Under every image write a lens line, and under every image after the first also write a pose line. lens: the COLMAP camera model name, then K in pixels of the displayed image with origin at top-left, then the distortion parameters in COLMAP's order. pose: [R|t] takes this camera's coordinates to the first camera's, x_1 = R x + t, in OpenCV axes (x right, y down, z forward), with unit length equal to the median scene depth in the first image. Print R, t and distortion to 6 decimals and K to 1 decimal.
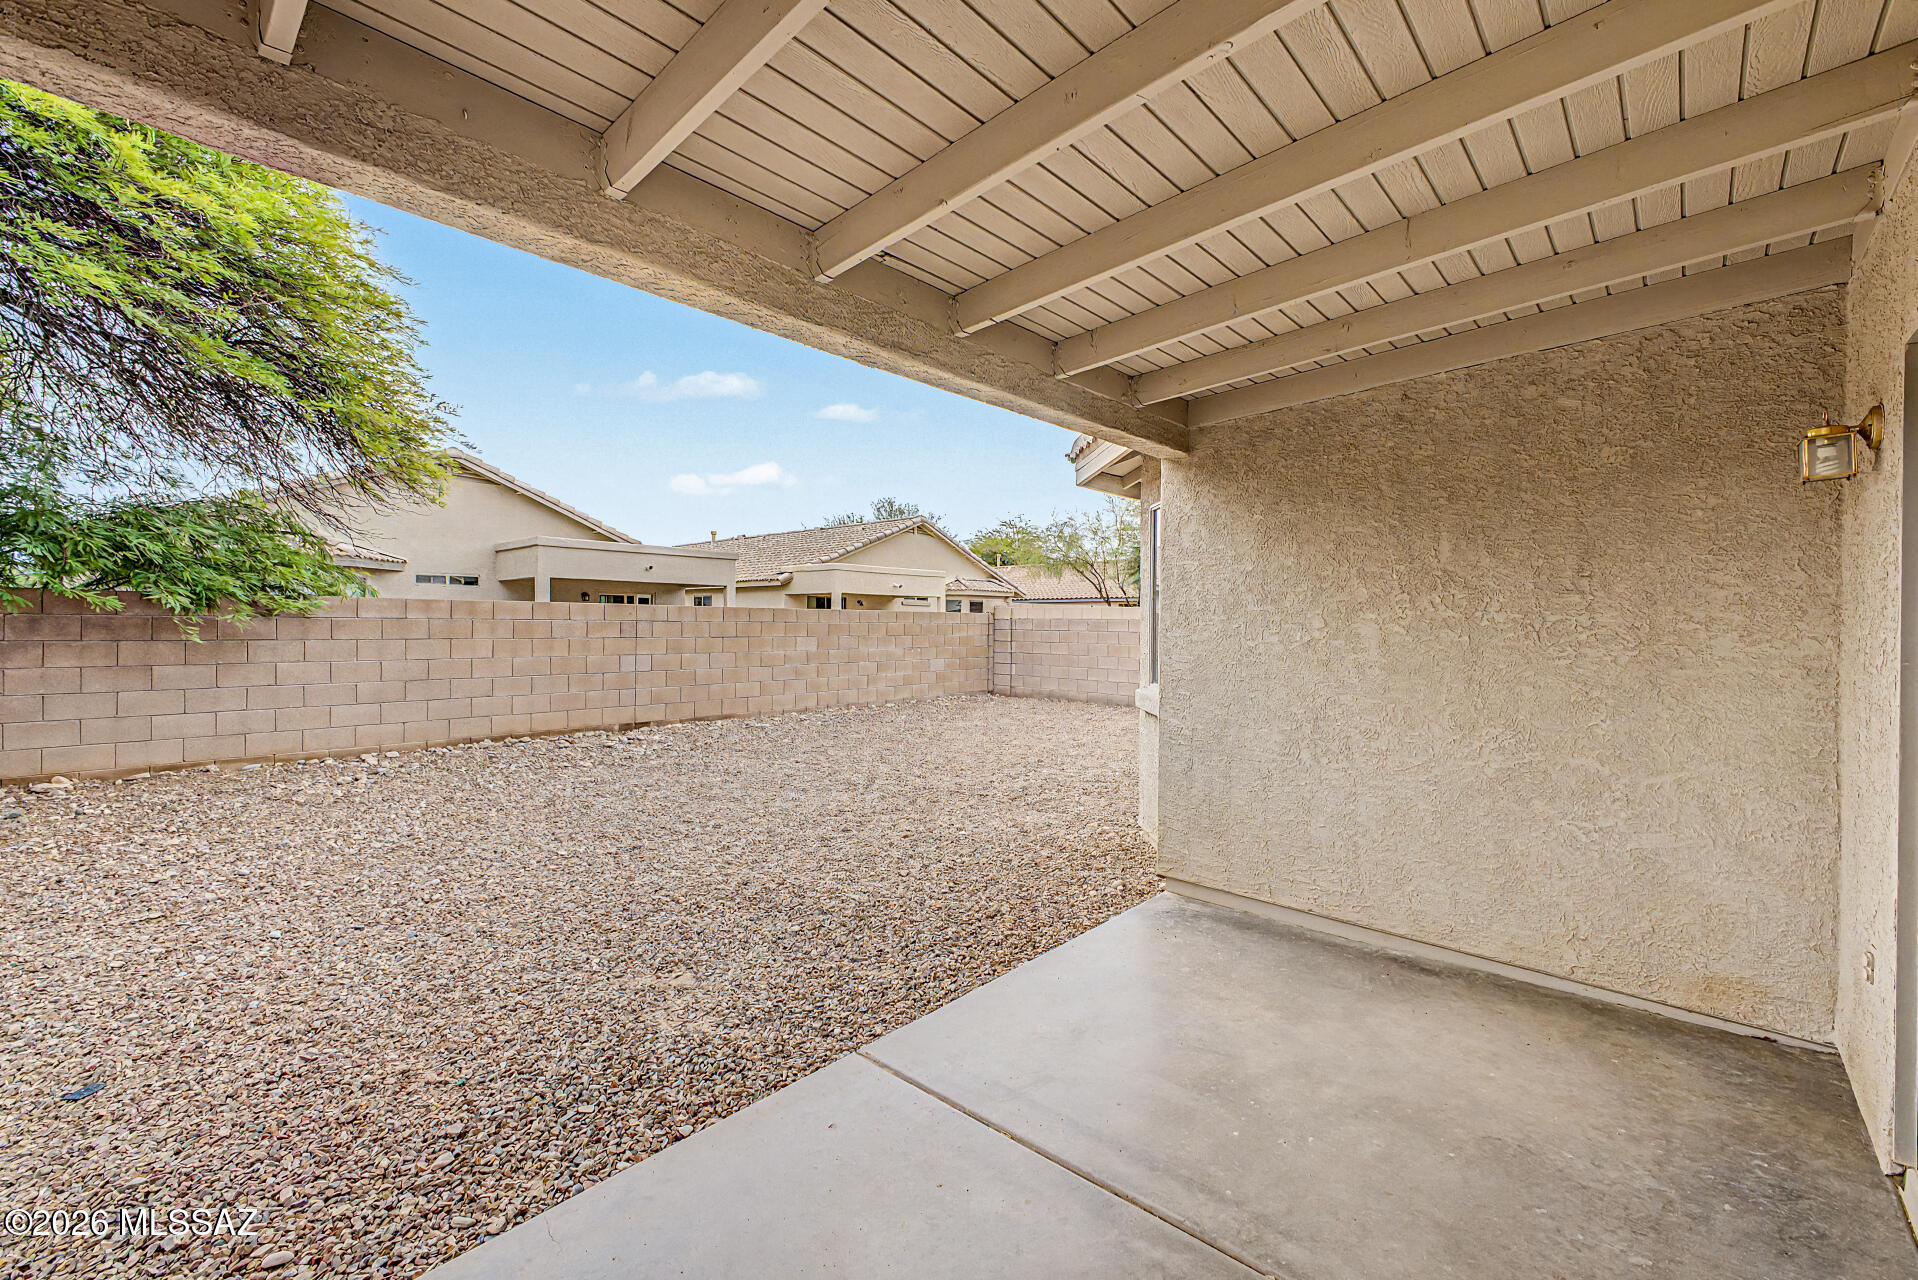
lens RADIAL K [[765.1, 0, 959.0], [0, 765.1, 640.0], [0, 0, 1]] dist [0.000015, -0.000002]
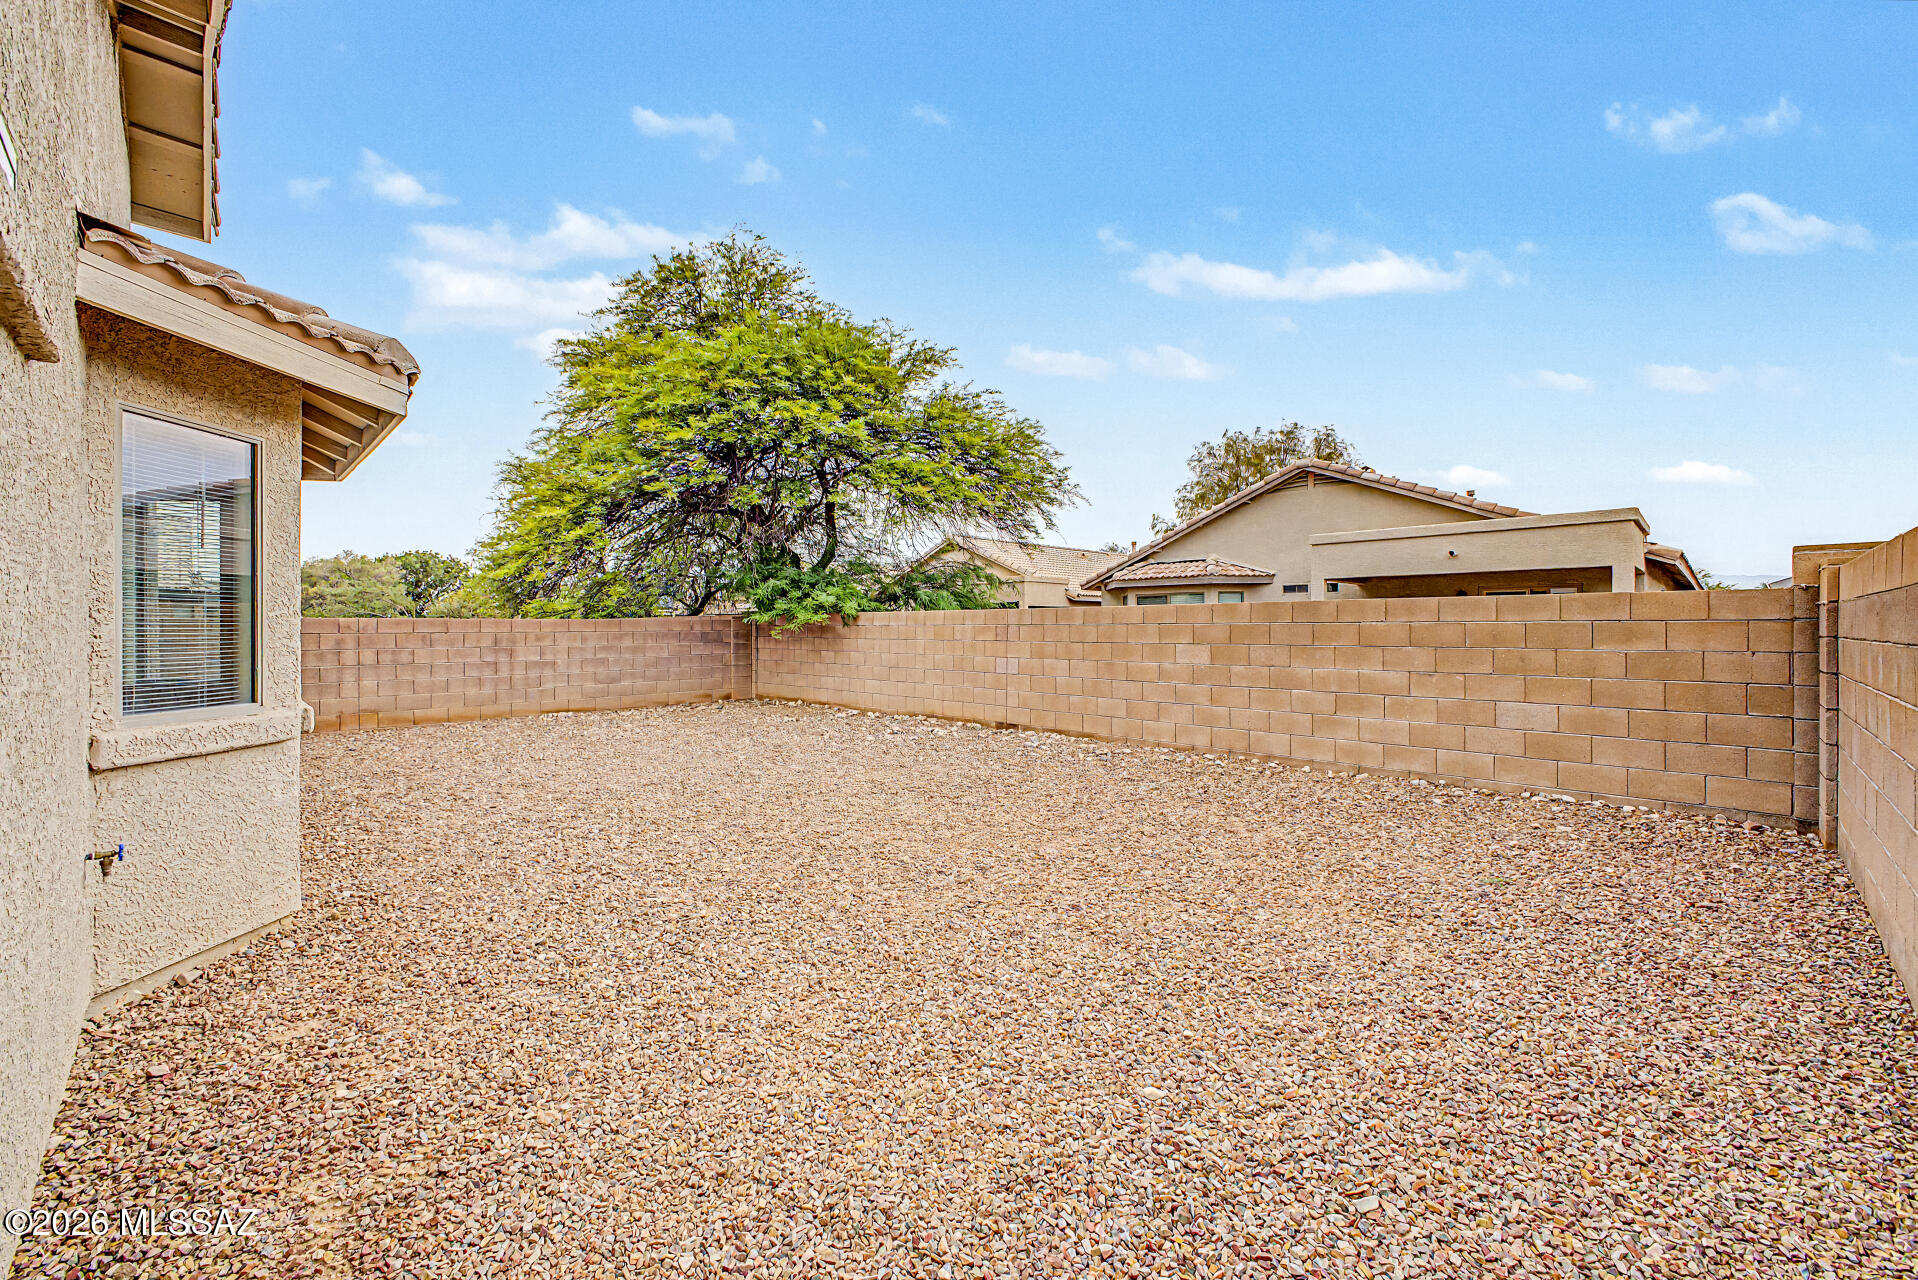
lens RADIAL K [[765.1, 0, 959.0], [0, 765.1, 640.0], [0, 0, 1]] dist [0.000015, -0.000002]
pose [[-0.010867, 0.008076, -0.999908, 0.507387], [-0.025770, 0.999633, 0.008354, -0.009474], [0.999609, 0.025858, -0.010654, 0.783952]]
